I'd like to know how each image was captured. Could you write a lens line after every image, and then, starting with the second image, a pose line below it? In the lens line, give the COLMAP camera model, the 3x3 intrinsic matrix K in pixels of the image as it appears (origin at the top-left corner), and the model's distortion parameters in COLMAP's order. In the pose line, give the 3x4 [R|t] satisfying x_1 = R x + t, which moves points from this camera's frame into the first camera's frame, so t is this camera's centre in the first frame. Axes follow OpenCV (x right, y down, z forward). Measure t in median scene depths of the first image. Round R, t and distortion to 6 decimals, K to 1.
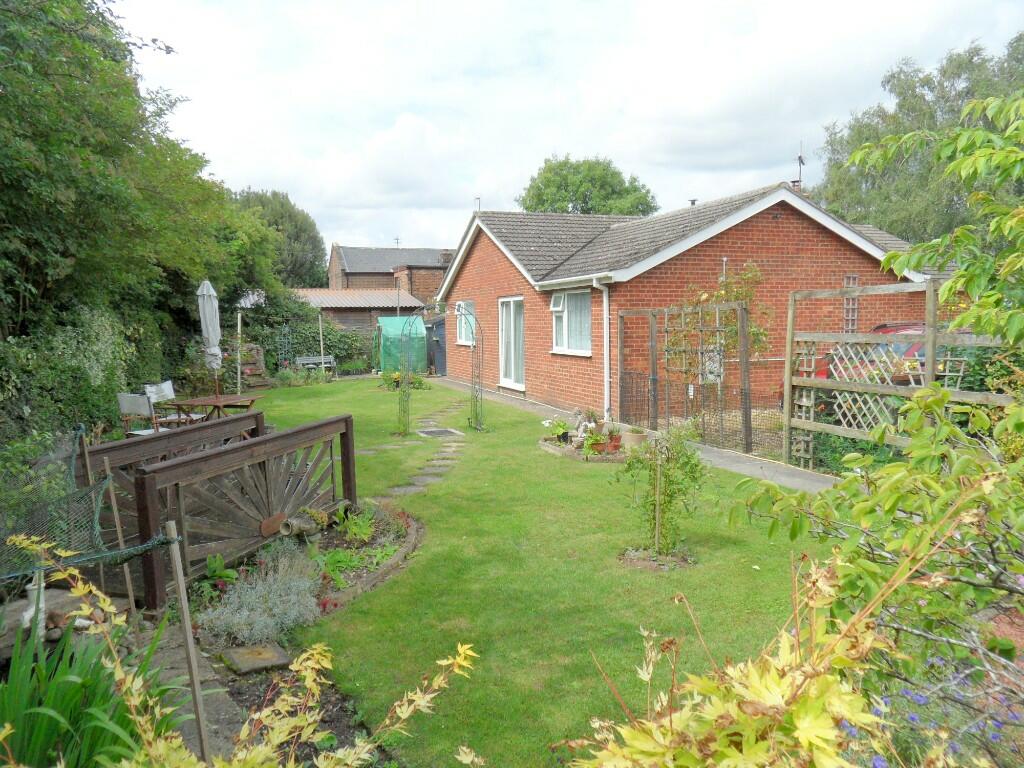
lens RADIAL K [[763.2, 0, 512.0], [0, 763.2, 384.0], [0, 0, 1]] dist [-0.043538, 0.037407]
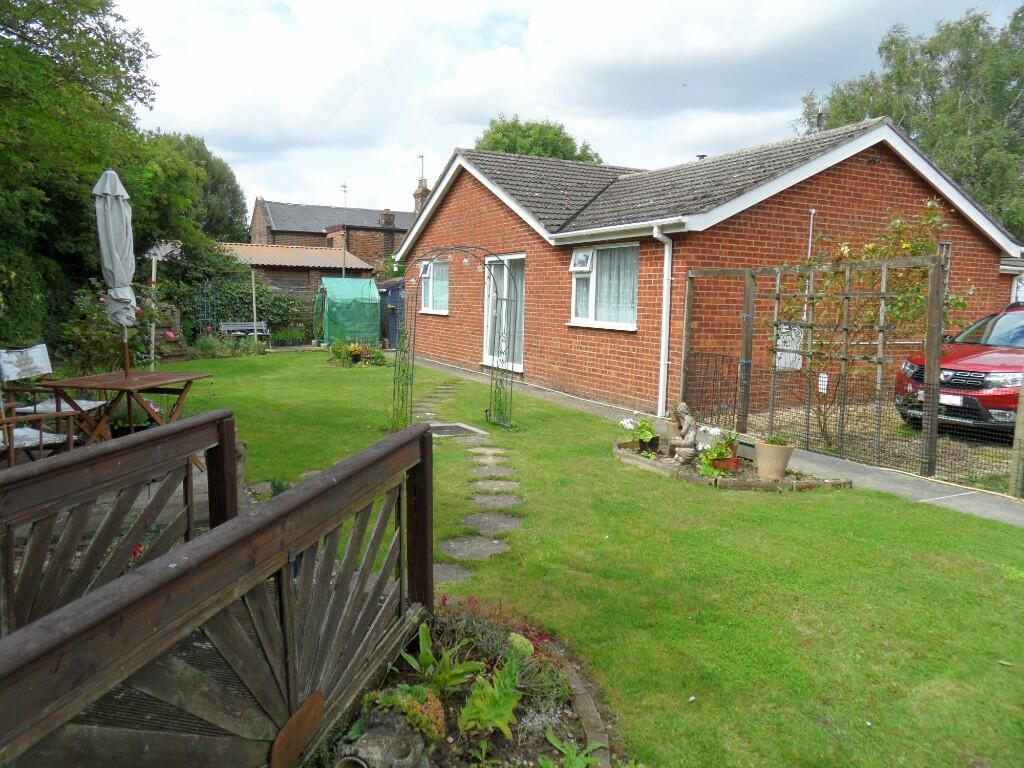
lens RADIAL K [[763.2, 0, 512.0], [0, 763.2, 384.0], [0, 0, 1]] dist [-0.043538, 0.037407]
pose [[0.993271, 0.026414, 0.112760, -0.092211], [-0.029654, 0.999191, 0.027149, -0.000026], [-0.111952, -0.030310, 0.993251, 0.224363]]
